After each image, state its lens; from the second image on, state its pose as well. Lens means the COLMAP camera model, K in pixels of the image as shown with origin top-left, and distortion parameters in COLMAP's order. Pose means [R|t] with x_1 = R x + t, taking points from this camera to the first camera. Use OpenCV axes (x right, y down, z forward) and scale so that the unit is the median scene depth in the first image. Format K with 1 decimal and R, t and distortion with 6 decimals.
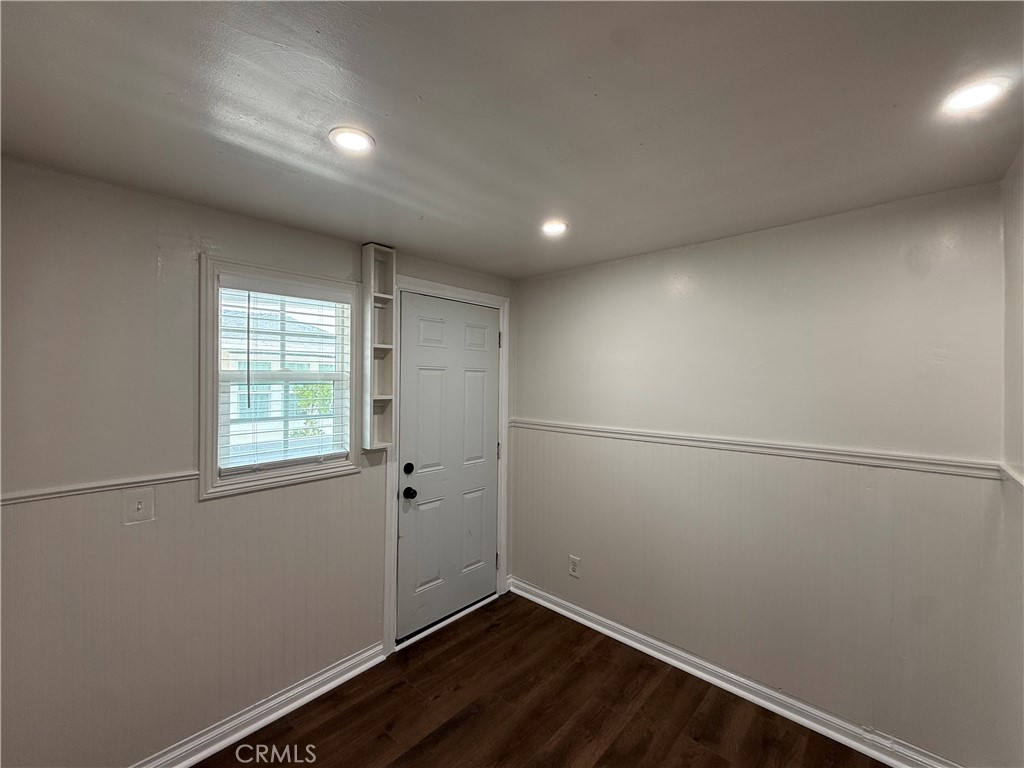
lens RADIAL K [[426.0, 0, 514.5], [0, 426.0, 382.7], [0, 0, 1]] dist [-0.003178, 0.000127]
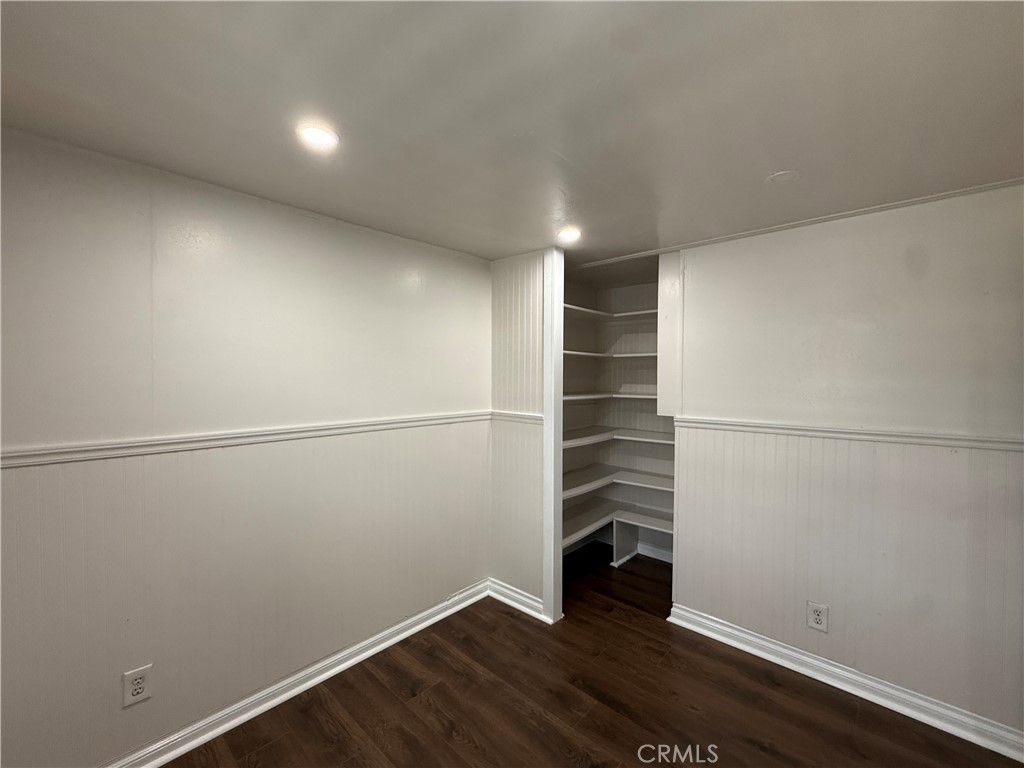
lens RADIAL K [[426.0, 0, 514.5], [0, 426.0, 382.7], [0, 0, 1]] dist [-0.003178, 0.000127]
pose [[-0.017871, -0.017575, 0.999686, -0.592679], [-0.010297, 0.999796, 0.017392, 0.010050], [-0.999787, -0.009983, -0.018049, 0.688337]]
